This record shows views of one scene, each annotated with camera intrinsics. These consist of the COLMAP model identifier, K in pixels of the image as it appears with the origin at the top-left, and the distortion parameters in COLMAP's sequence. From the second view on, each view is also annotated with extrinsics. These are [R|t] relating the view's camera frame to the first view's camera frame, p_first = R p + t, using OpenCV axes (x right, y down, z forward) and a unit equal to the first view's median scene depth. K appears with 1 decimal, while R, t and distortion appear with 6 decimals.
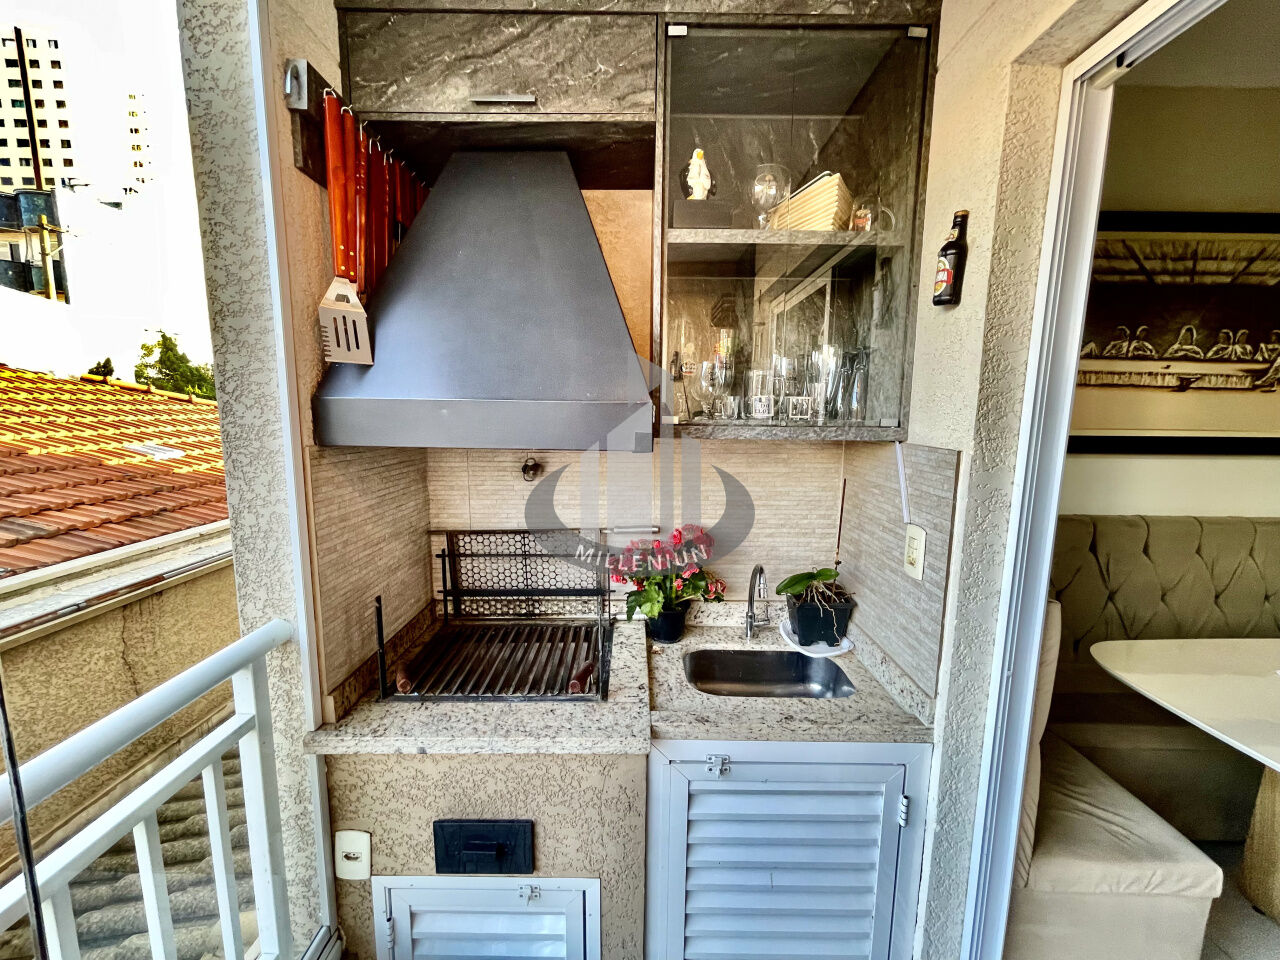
lens RADIAL K [[515.3, 0, 634.8], [0, 515.3, 483.5], [0, 0, 1]] dist [-0.003195, 0.000426]
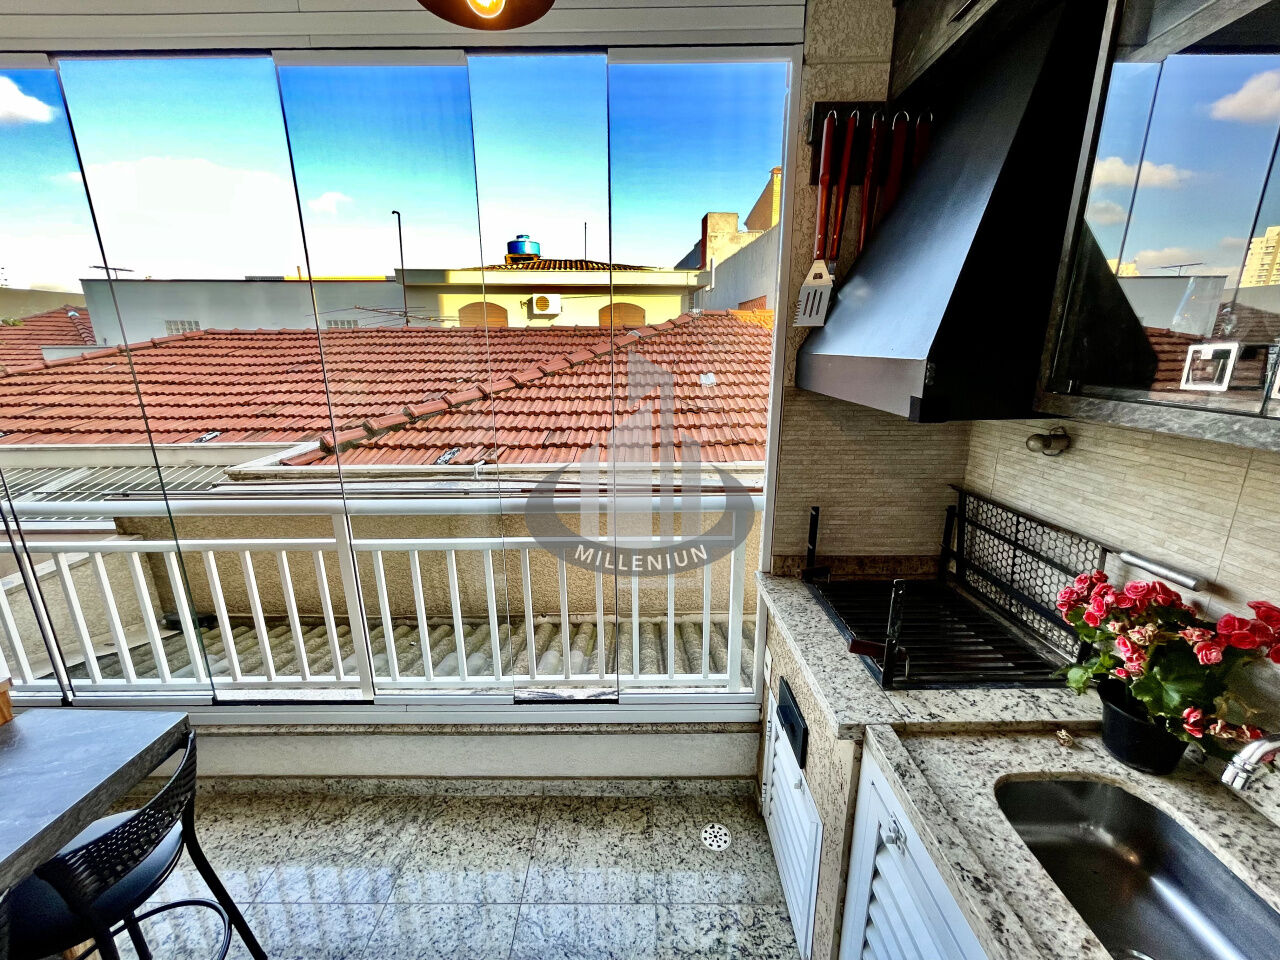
lens RADIAL K [[515.3, 0, 639.0], [0, 515.3, 484.3], [0, 0, 1]] dist [-0.003195, 0.000426]
pose [[0.006645, 0.248572, -0.968591, 0.554760], [-0.134893, 0.959982, 0.245437, -0.071040], [0.990838, 0.129025, 0.039909, 0.366049]]
